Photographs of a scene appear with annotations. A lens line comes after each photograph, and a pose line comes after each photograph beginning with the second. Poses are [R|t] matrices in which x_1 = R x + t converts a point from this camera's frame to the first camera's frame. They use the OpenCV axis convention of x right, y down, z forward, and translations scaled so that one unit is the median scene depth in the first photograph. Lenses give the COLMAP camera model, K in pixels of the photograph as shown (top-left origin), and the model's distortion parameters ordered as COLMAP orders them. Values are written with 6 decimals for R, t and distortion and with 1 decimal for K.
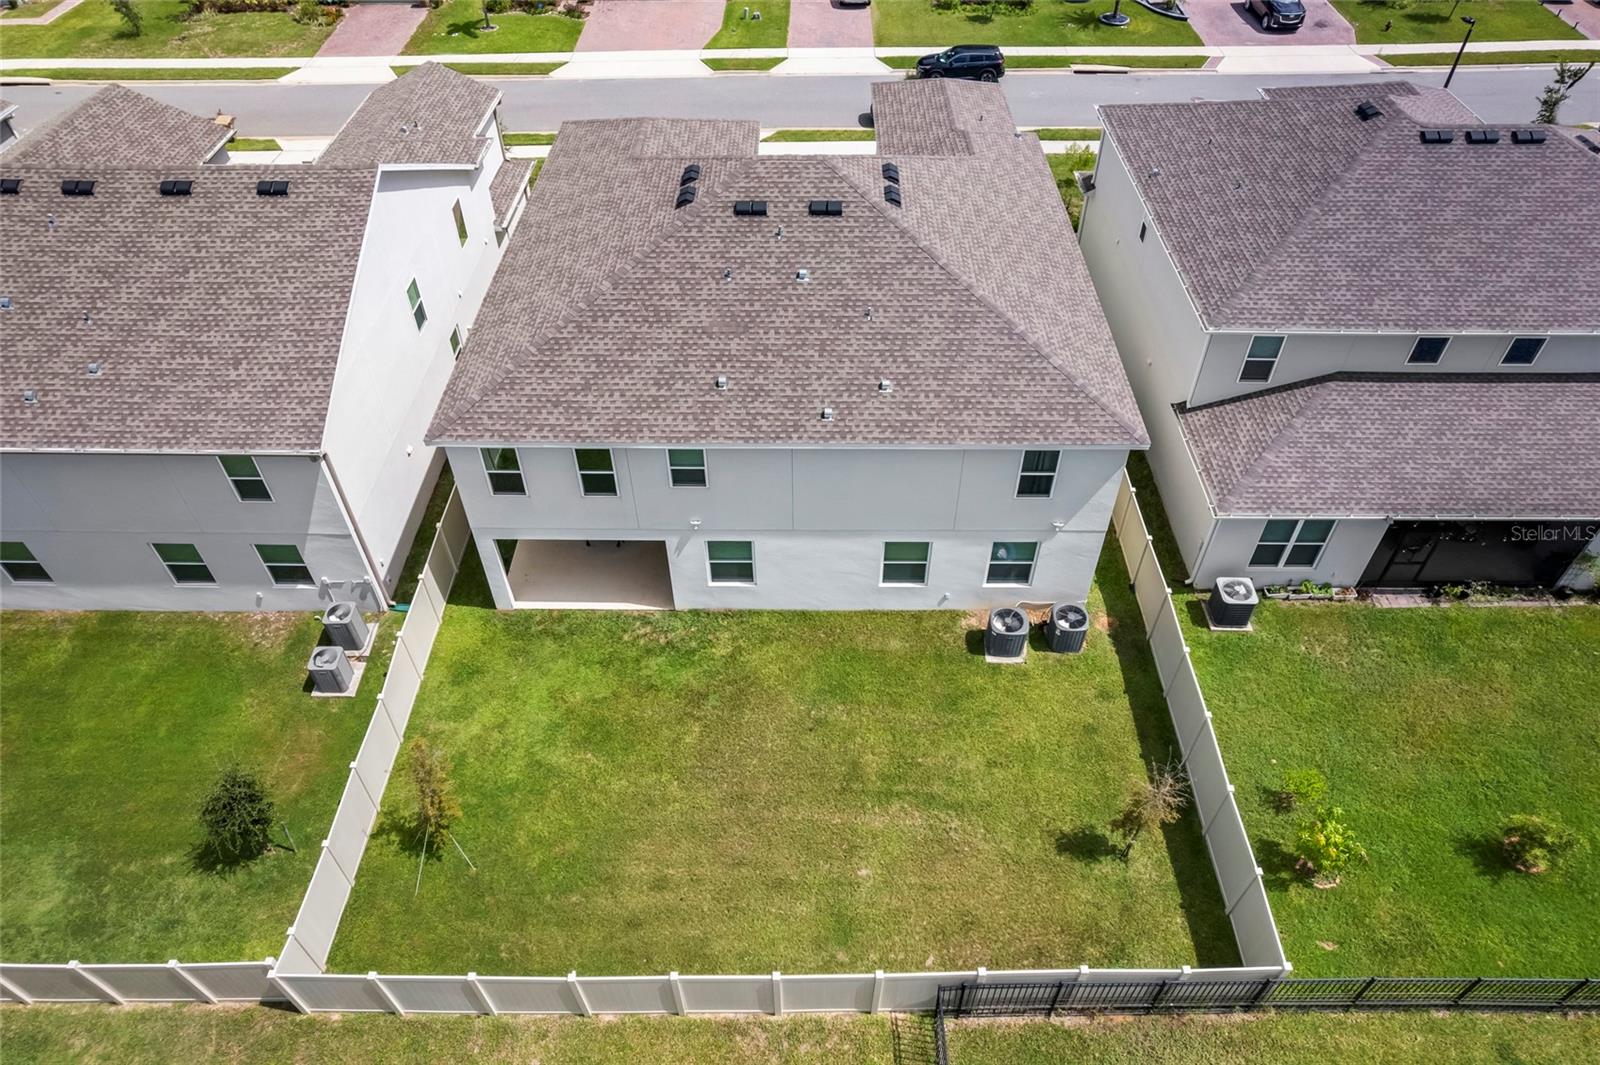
lens RADIAL K [[1049.5, 0, 801.2], [0, 1049.5, 527.3], [0, 0, 1]] dist [-0.096109, 0.097246]
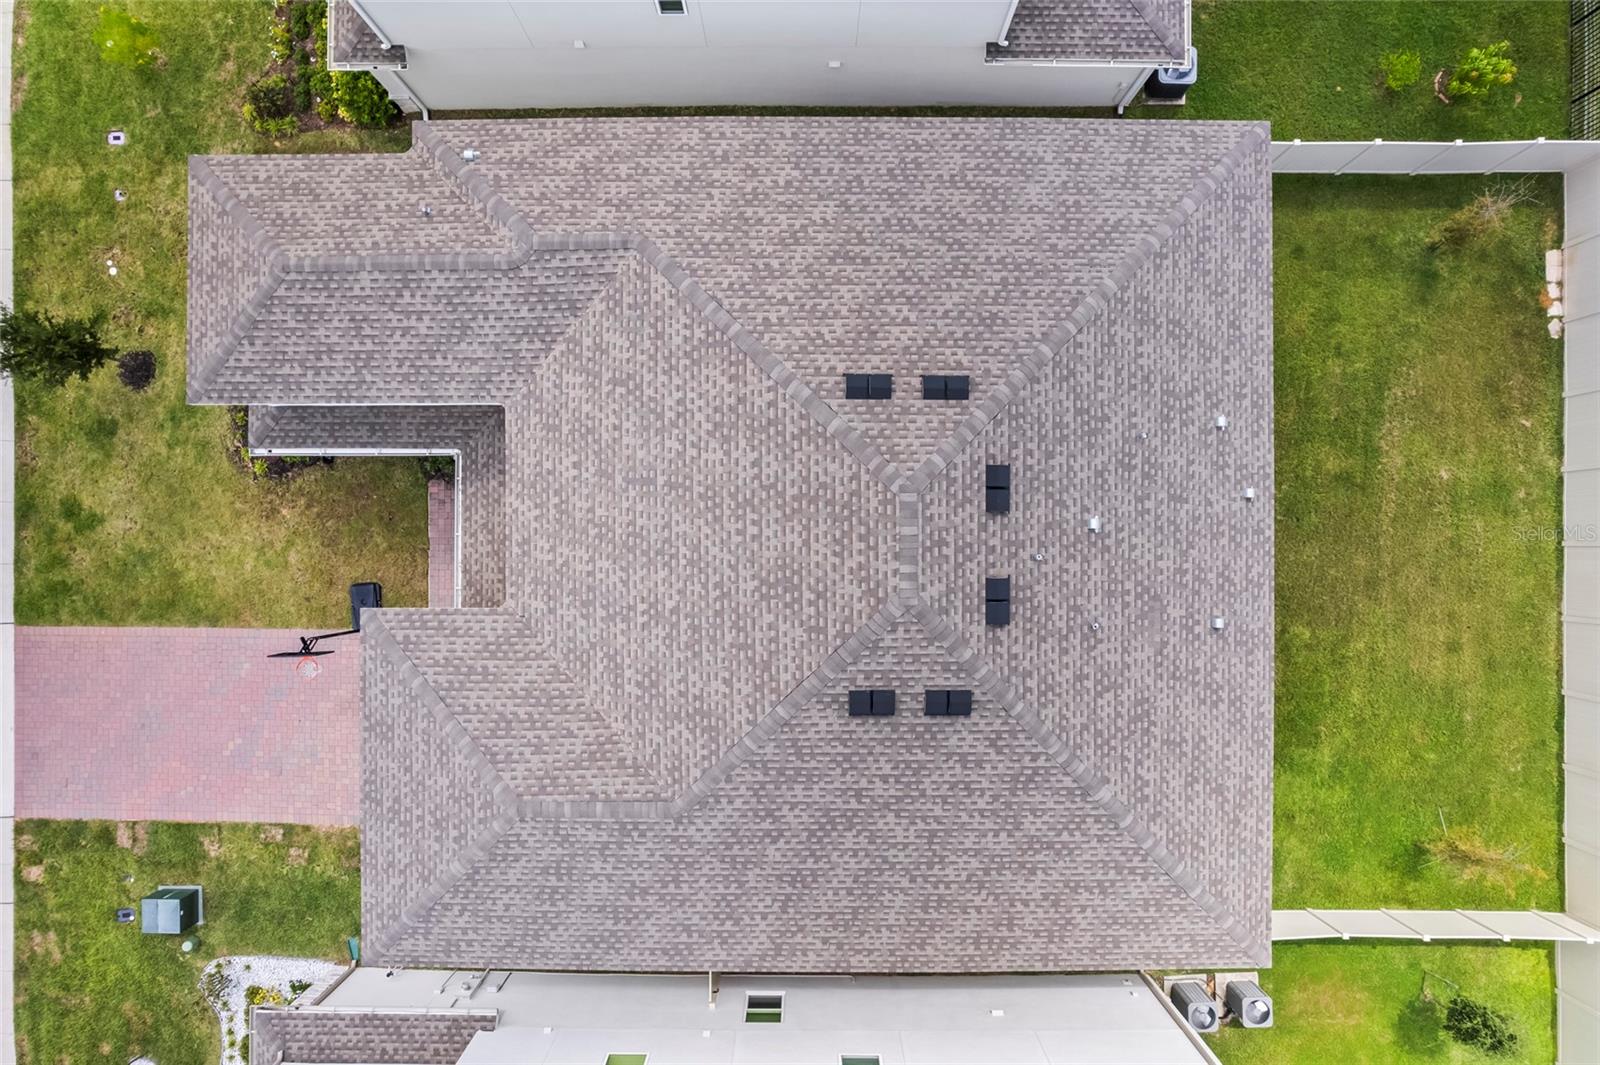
lens RADIAL K [[1015.3, 0, 800.0], [0, 1015.3, 532.5], [0, 0, 1]] dist [-0.064369, 0.057250]
pose [[-0.011177, -0.999899, 0.008764, -0.007720], [0.705019, -0.001665, 0.709186, -0.852973], [-0.709100, 0.014105, 0.704966, 0.632608]]
